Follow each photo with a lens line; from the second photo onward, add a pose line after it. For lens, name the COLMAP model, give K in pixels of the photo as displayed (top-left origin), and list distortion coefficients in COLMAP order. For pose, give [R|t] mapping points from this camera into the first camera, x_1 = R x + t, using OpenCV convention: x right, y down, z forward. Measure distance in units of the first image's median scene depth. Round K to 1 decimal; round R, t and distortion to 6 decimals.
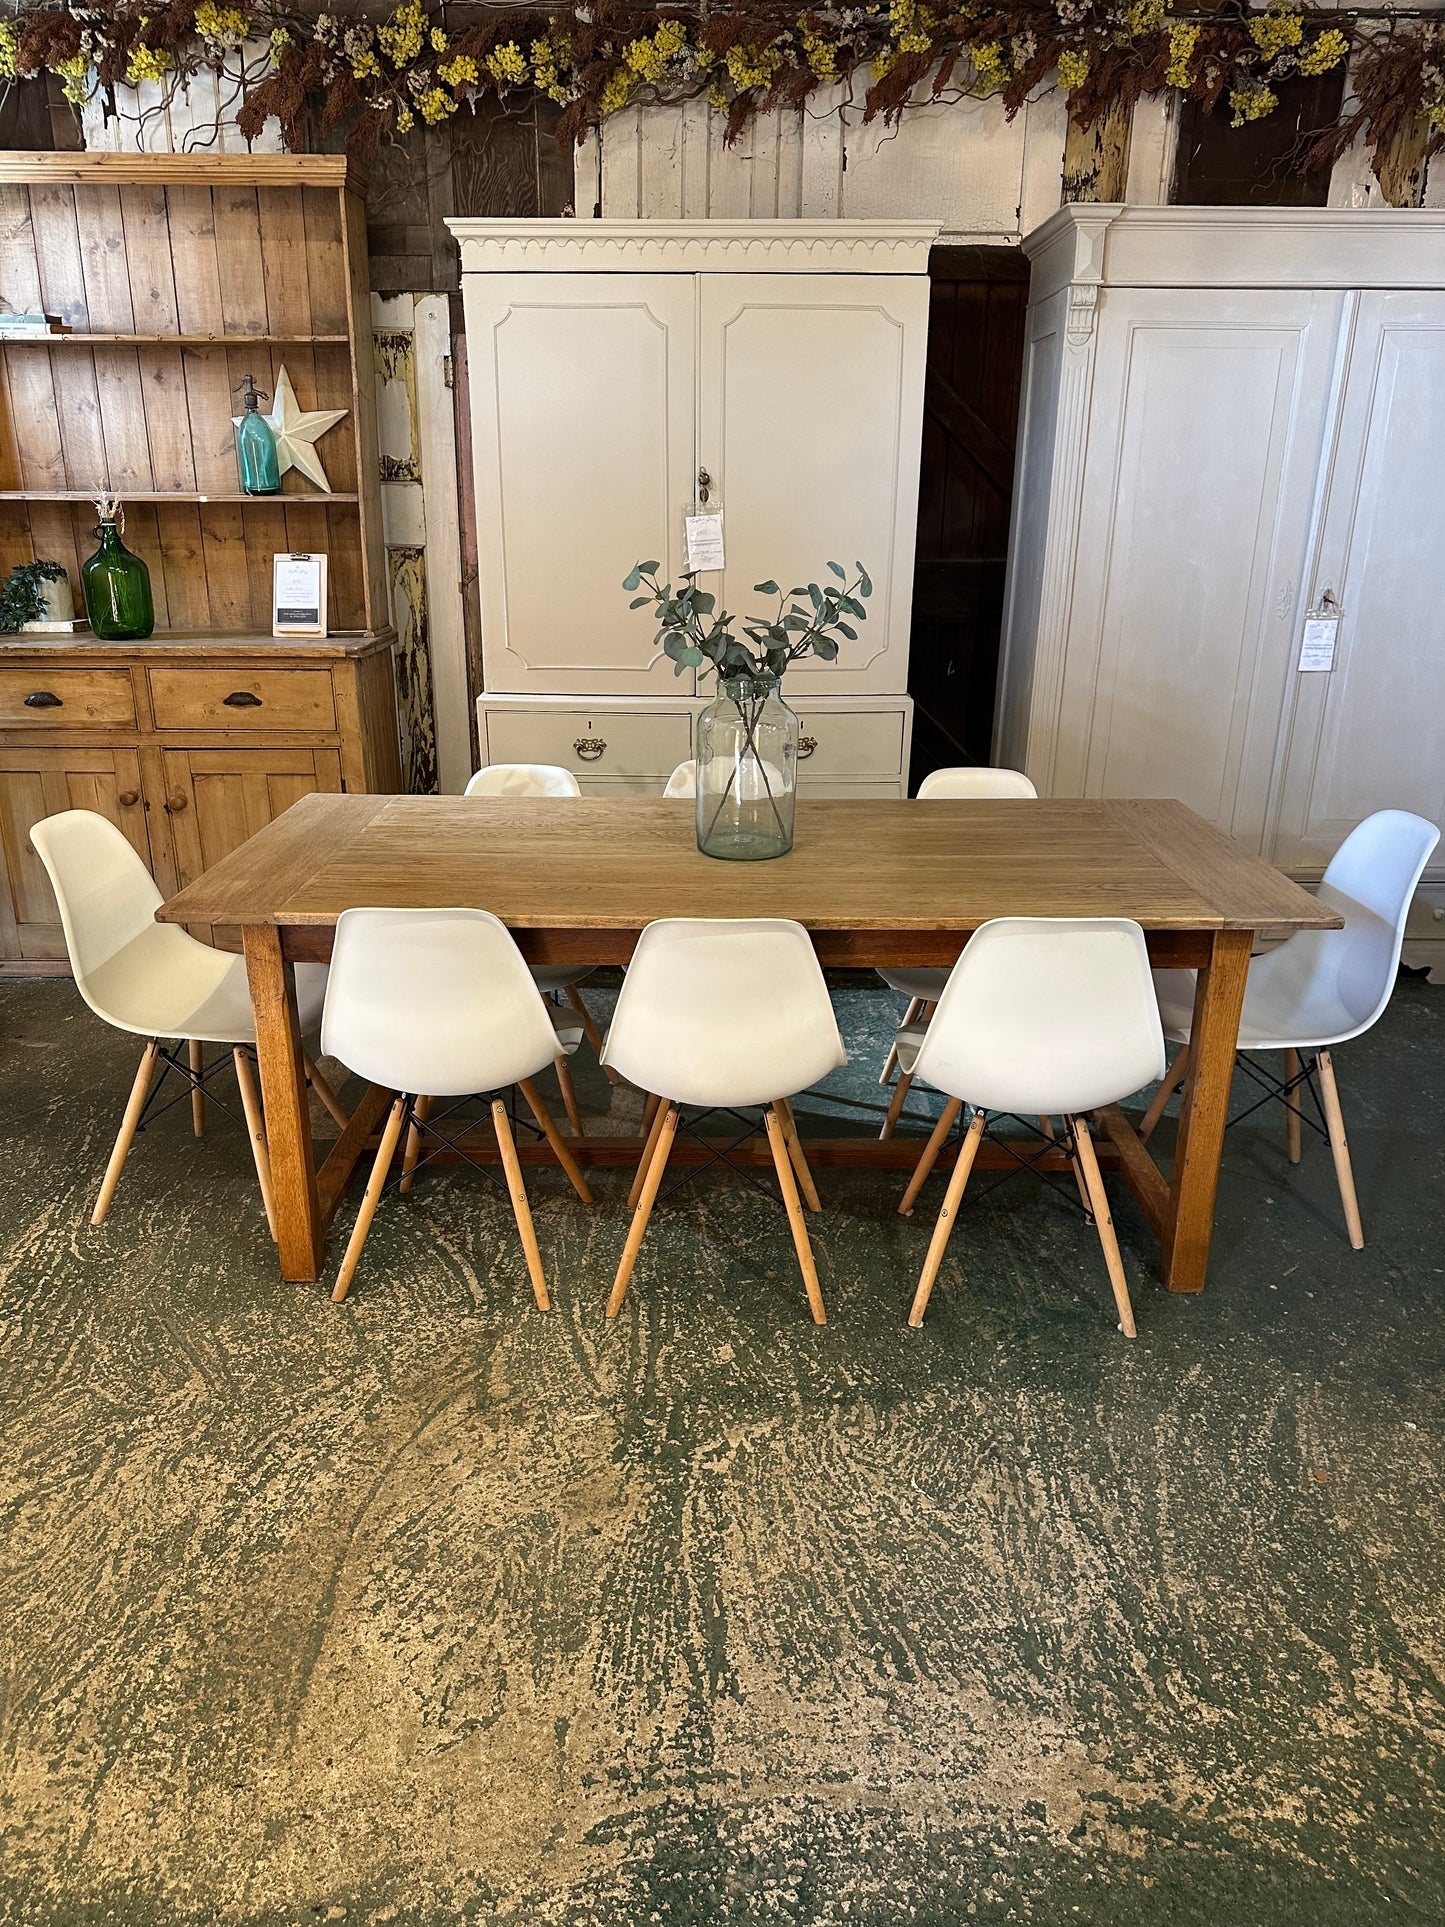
lens RADIAL K [[1365.8, 0, 710.1], [0, 1365.8, 965.3], [0, 0, 1]] dist [0.011525, -0.018357]
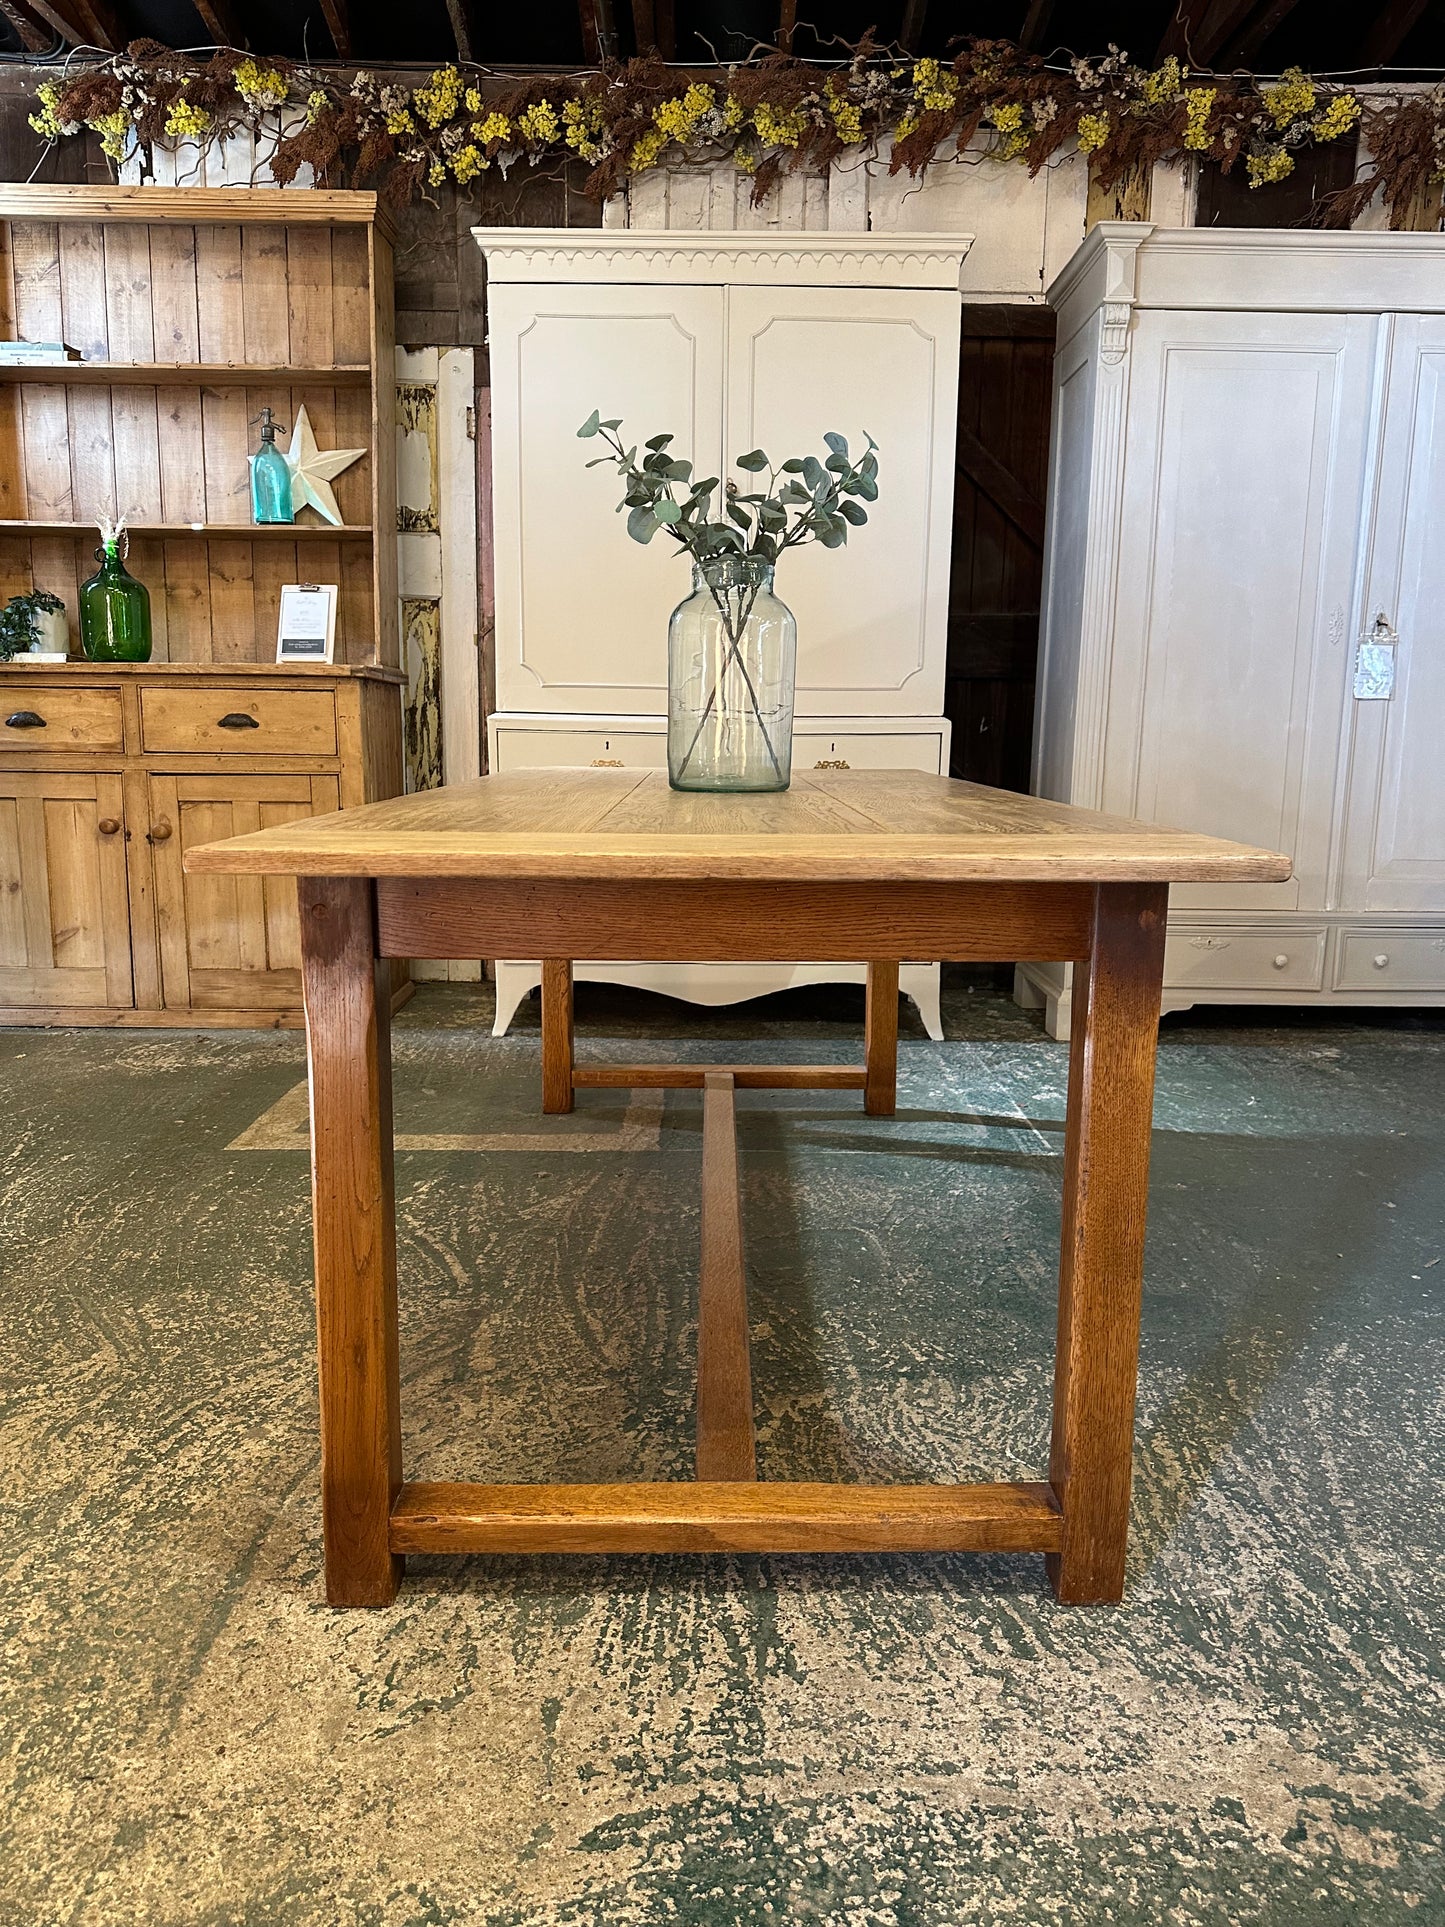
lens RADIAL K [[1368.1, 0, 728.6], [0, 1368.1, 955.6], [0, 0, 1]] dist [0.008300, -0.014617]
pose [[0.999958, 0.006185, 0.006747, -0.018020], [-0.004920, 0.984816, -0.173533, 0.229932], [-0.007718, 0.173493, 0.984805, 0.177027]]
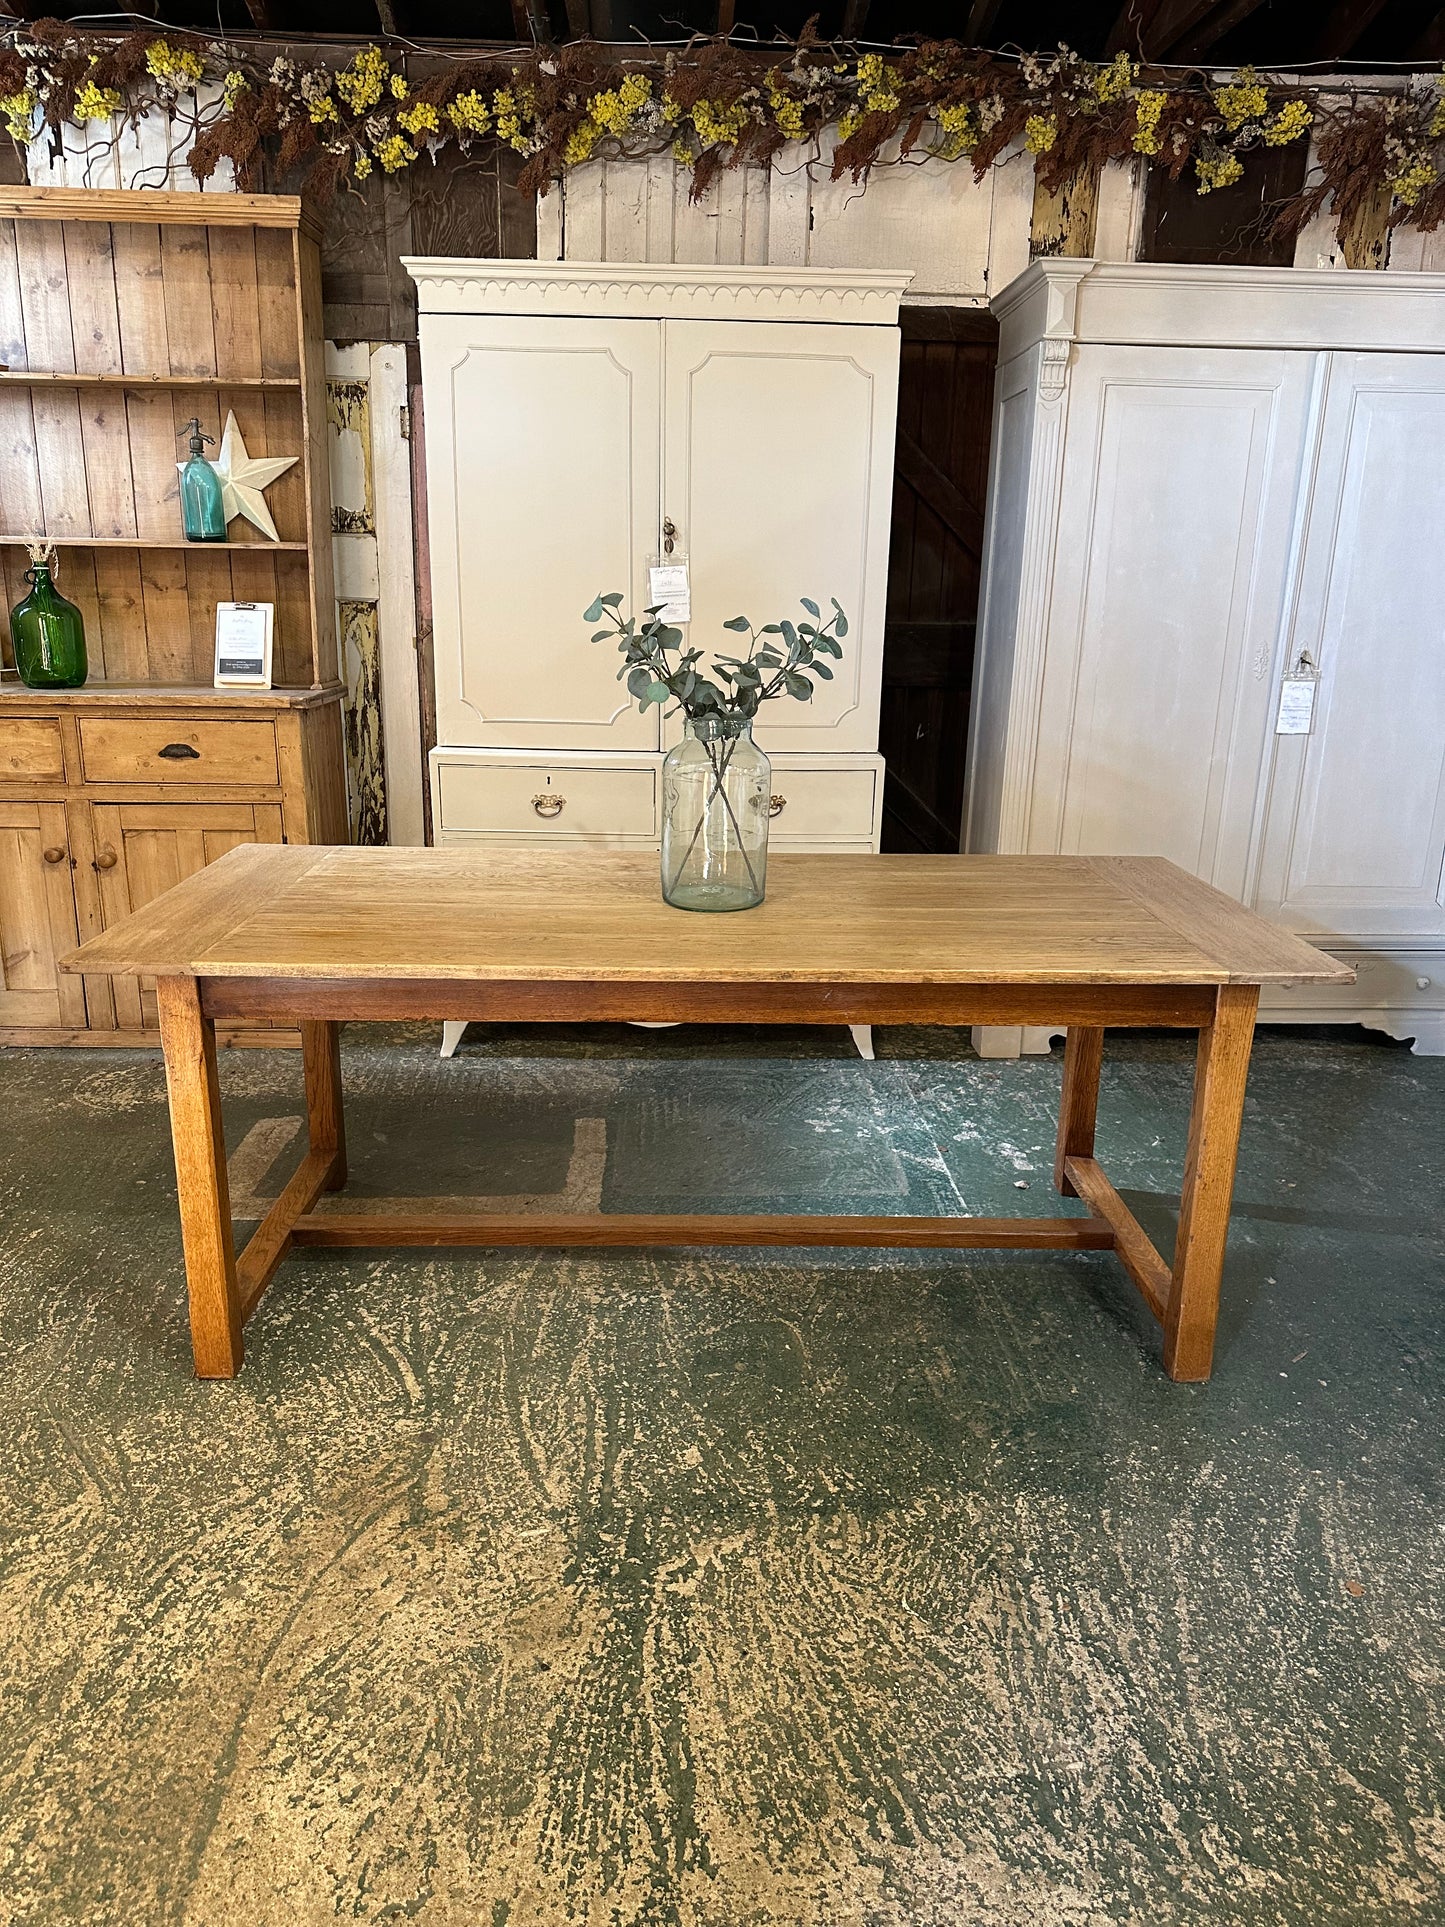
lens RADIAL K [[1367.7, 0, 722.9], [0, 1367.7, 965.2], [0, 0, 1]] dist [0.006145, -0.011116]
pose [[0.999219, 0.003454, 0.039361, -0.005166], [-0.001028, 0.998107, -0.061495, 0.019598], [-0.039499, 0.061407, 0.997331, 0.091502]]
